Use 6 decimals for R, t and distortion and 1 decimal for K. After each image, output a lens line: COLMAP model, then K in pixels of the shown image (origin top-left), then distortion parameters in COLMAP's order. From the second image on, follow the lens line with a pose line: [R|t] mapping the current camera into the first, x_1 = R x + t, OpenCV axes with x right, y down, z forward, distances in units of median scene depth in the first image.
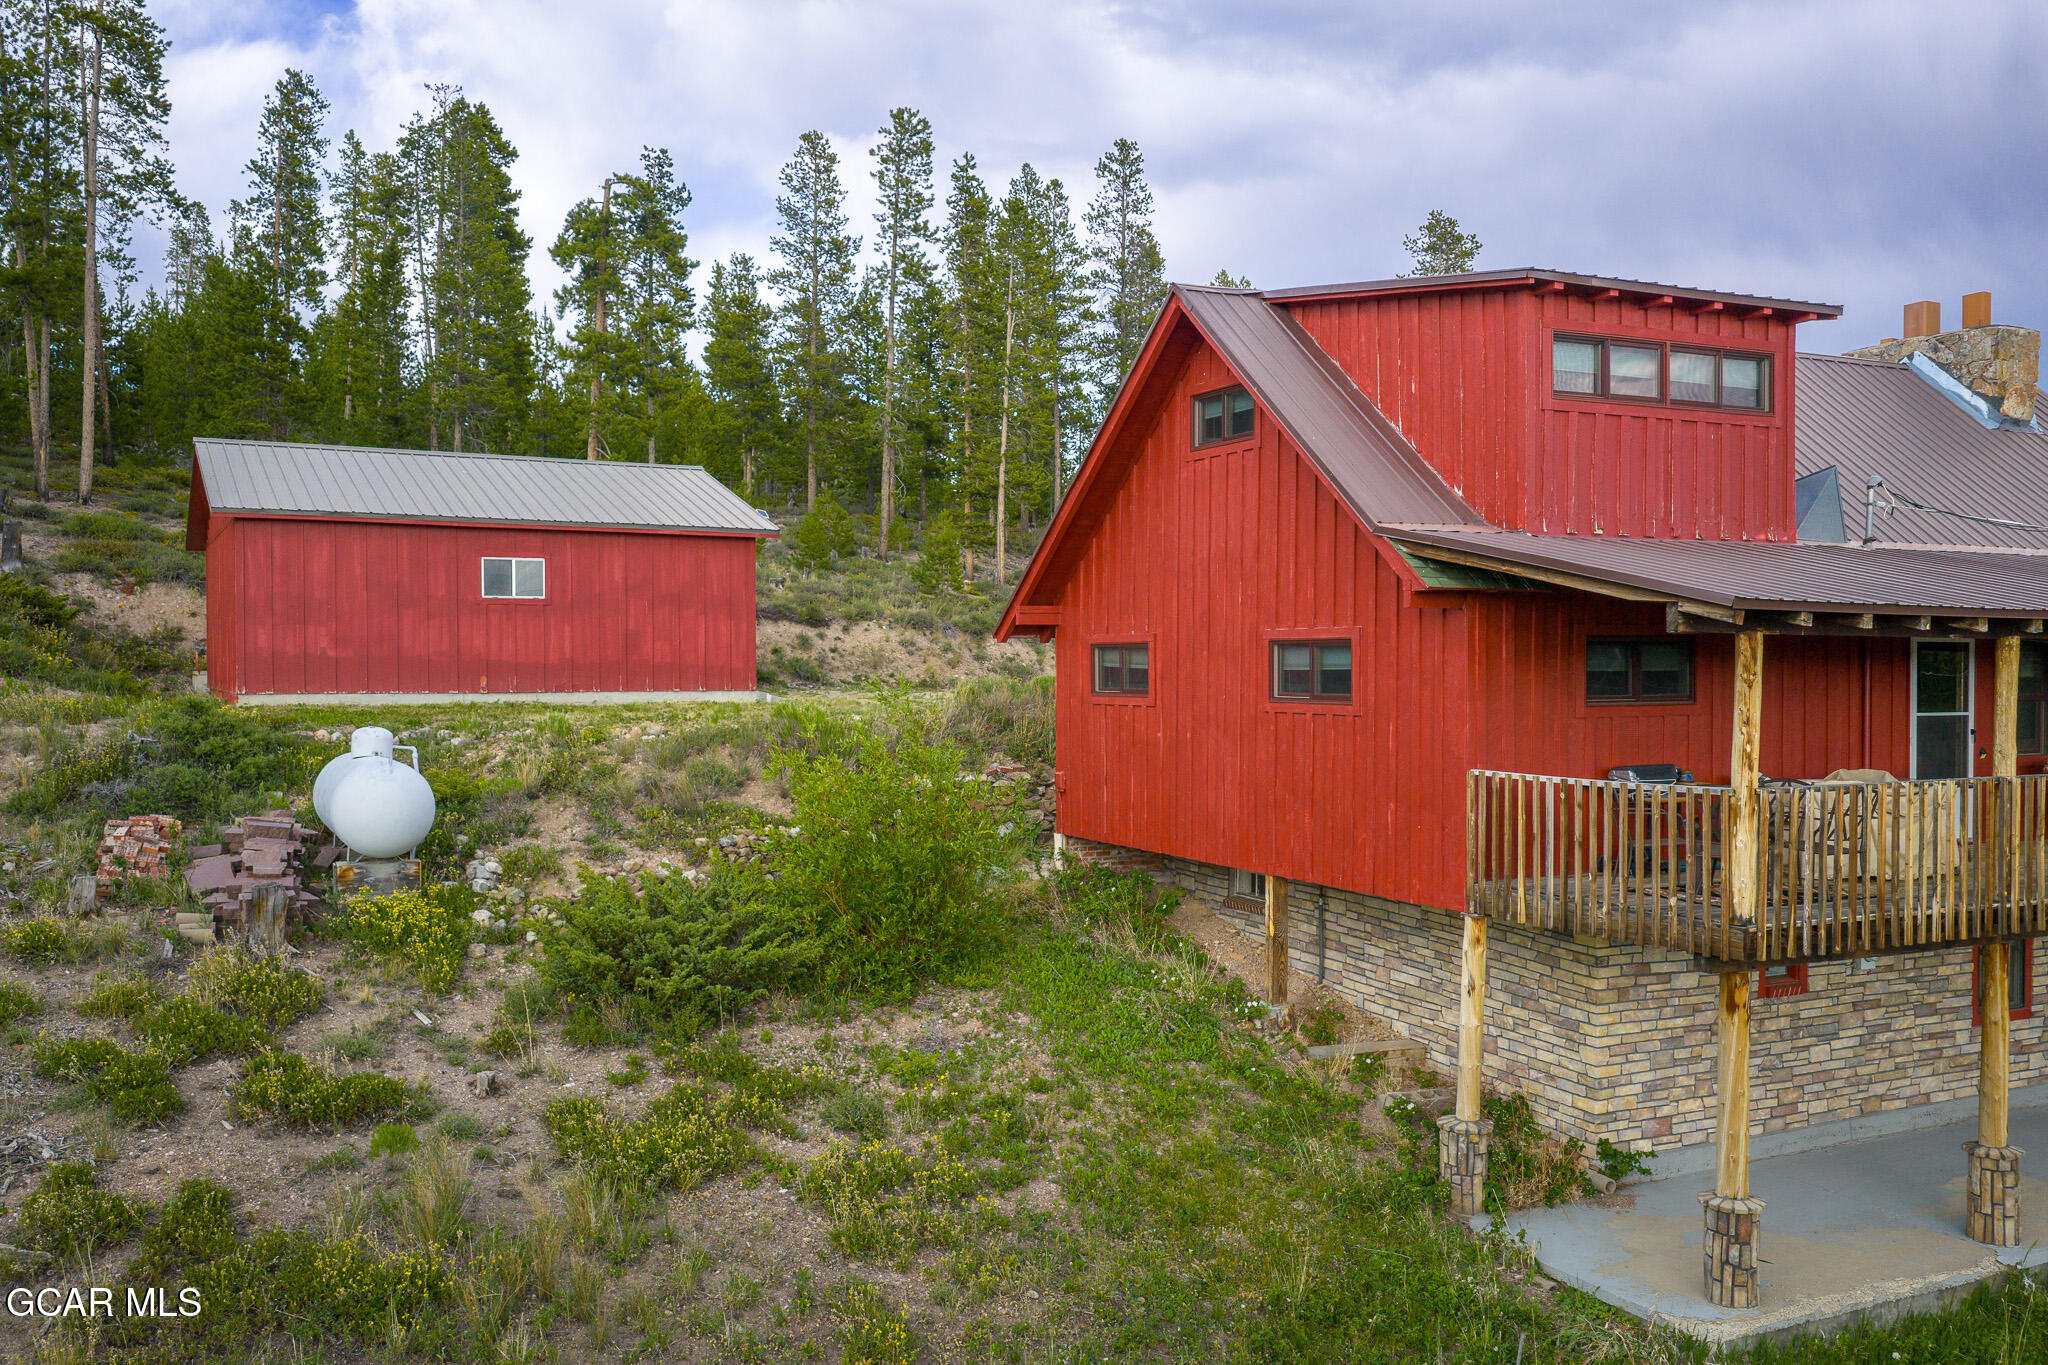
lens RADIAL K [[1695.7, 0, 1023.3], [0, 1695.7, 683.4], [0, 0, 1]] dist [0.012851, -0.017866]
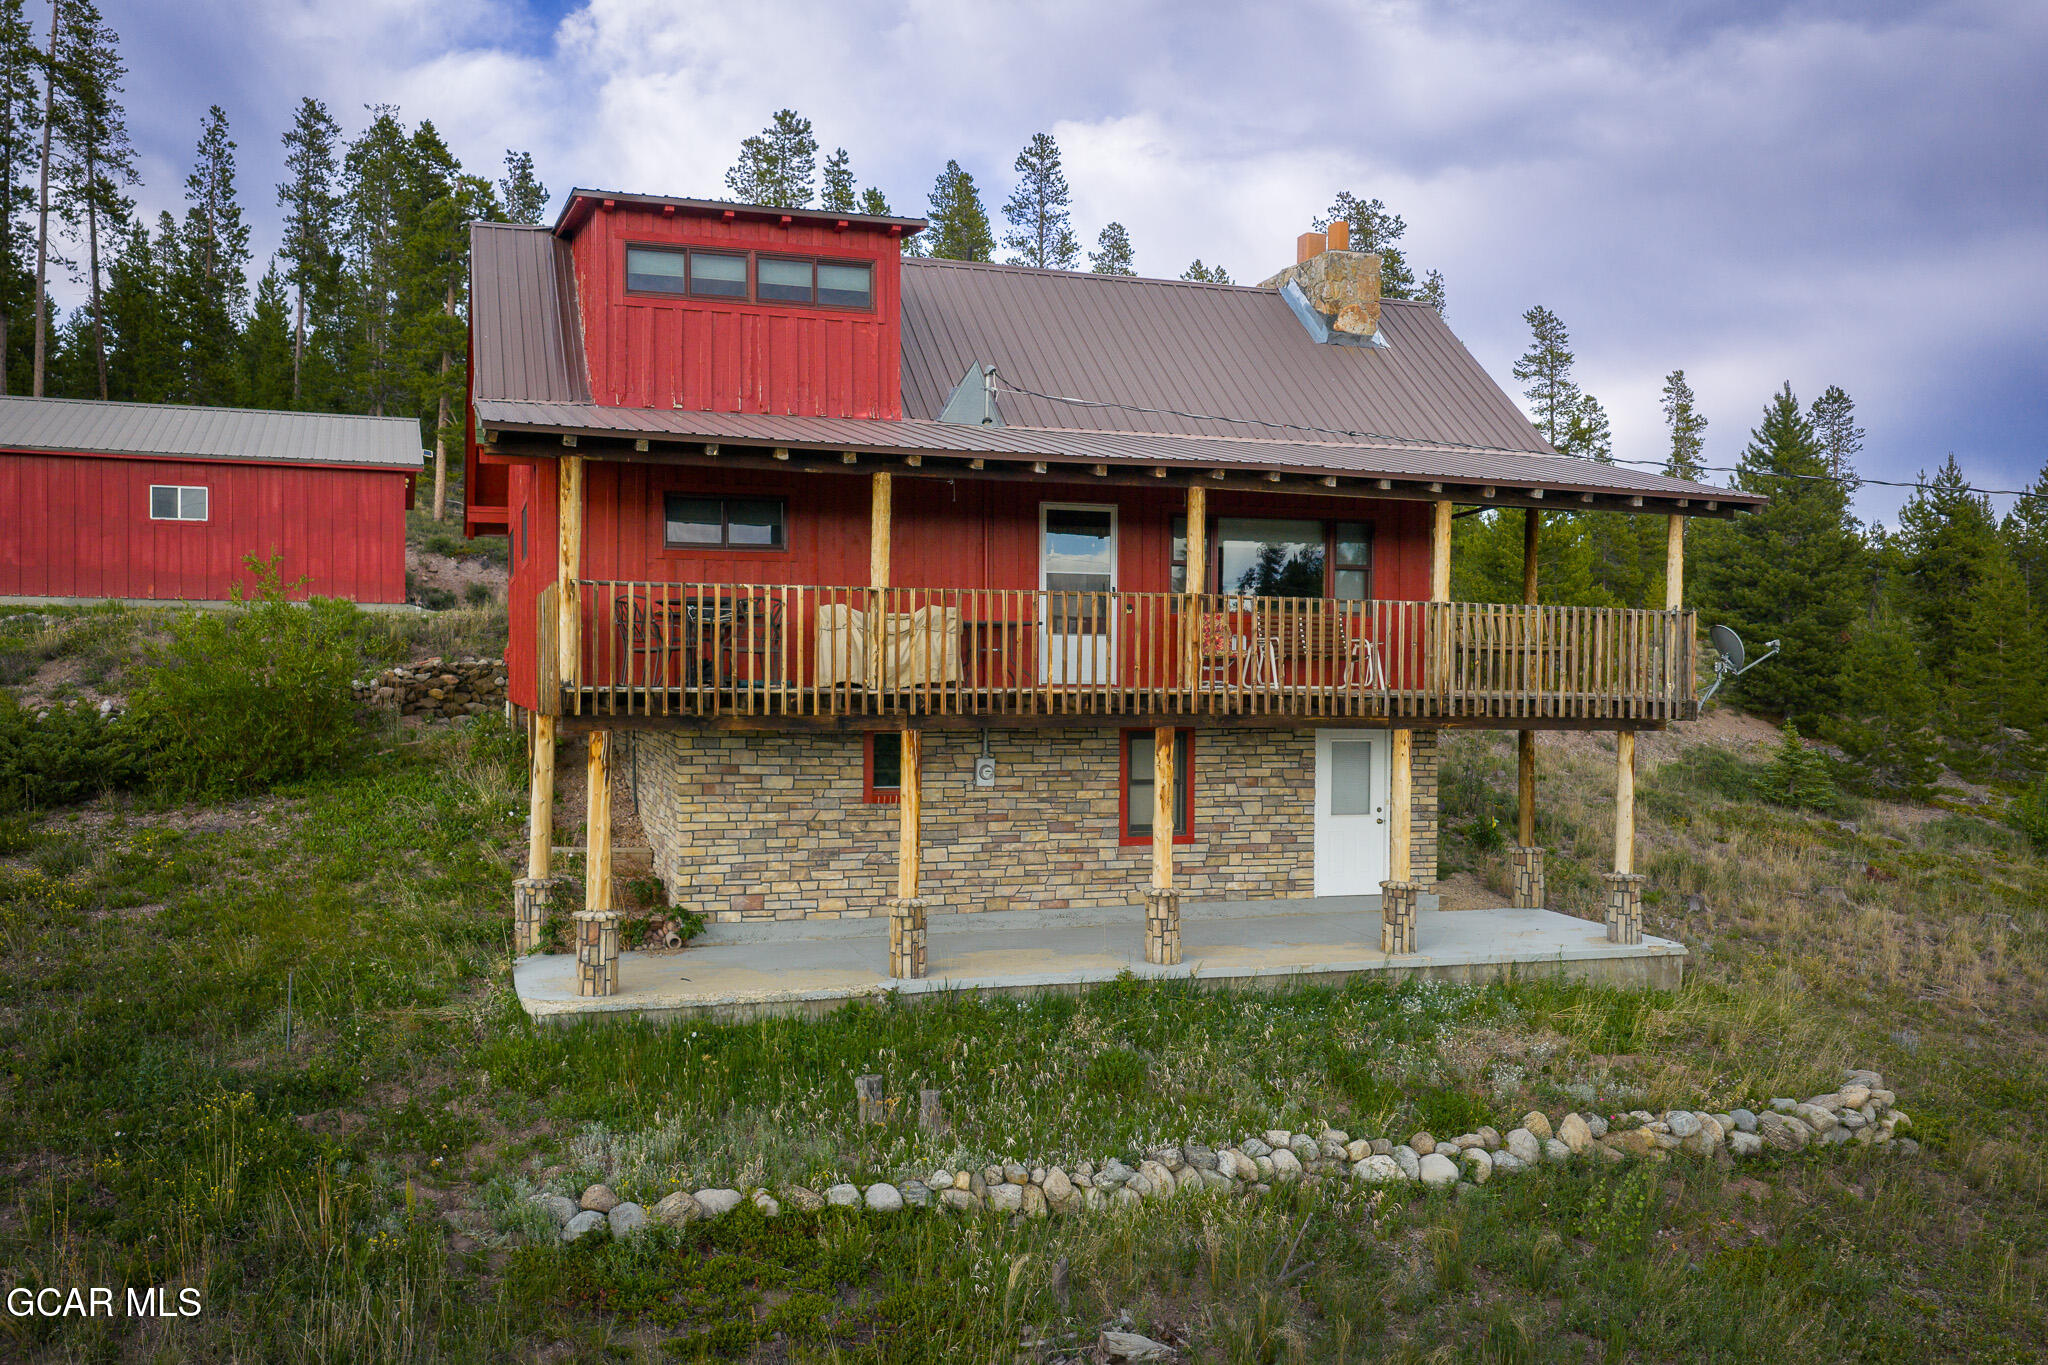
lens RADIAL K [[1695.7, 0, 1024.7], [0, 1695.7, 685.0], [0, 0, 1]] dist [0.012851, -0.017866]
pose [[0.991480, 0.006136, -0.130113, 0.657717], [-0.007207, 0.999944, -0.007760, 0.104608], [0.130058, 0.008632, 0.991469, -0.152731]]
